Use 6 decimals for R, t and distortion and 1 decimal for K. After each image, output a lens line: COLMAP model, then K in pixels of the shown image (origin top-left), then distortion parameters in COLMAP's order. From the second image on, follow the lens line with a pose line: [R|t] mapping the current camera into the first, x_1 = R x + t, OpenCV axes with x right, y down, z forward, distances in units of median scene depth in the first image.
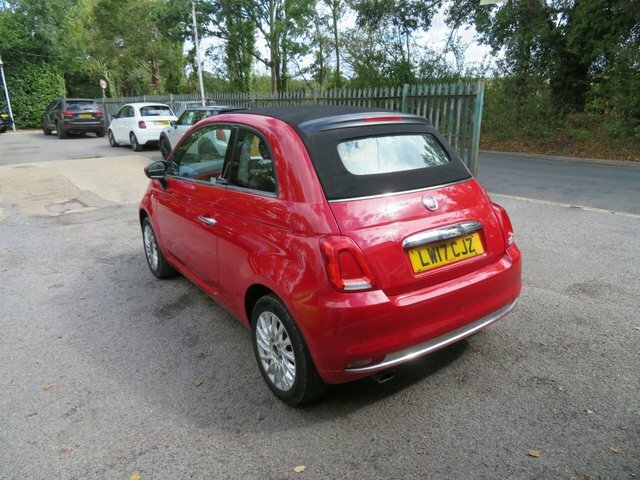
lens RADIAL K [[447.4, 0, 320.0], [0, 447.4, 240.0], [0, 0, 1]] dist [0.000375, -0.001901]
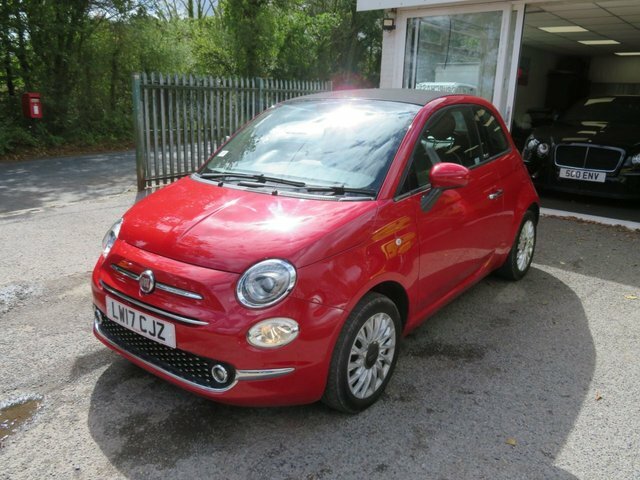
lens RADIAL K [[529.3, 0, 320.0], [0, 529.3, 240.0], [0, 0, 1]] dist [0.011219, 0.005735]
pose [[-0.293996, -0.243854, 0.924176, -0.875063], [0.274006, 0.904822, 0.325912, -0.314596], [-0.915690, 0.349046, -0.199197, 1.104668]]
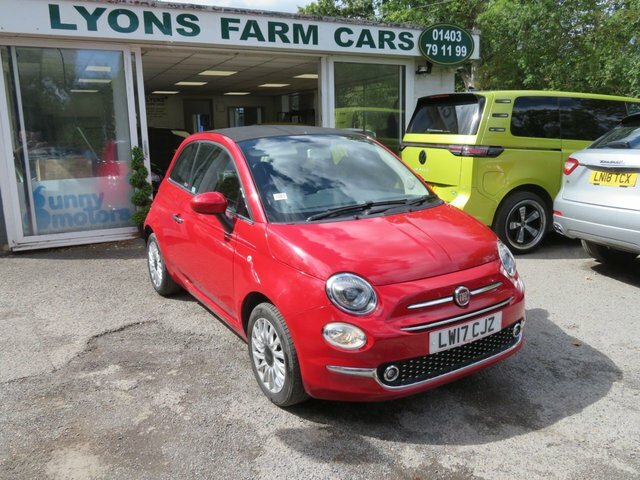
lens RADIAL K [[529.3, 0, 320.0], [0, 529.3, 240.0], [0, 0, 1]] dist [0.011219, 0.005735]
pose [[-0.998401, 0.025695, 0.050355, -0.167220], [0.047392, 0.866027, 0.497747, -0.526831], [-0.030820, 0.499337, -0.865859, 1.706001]]
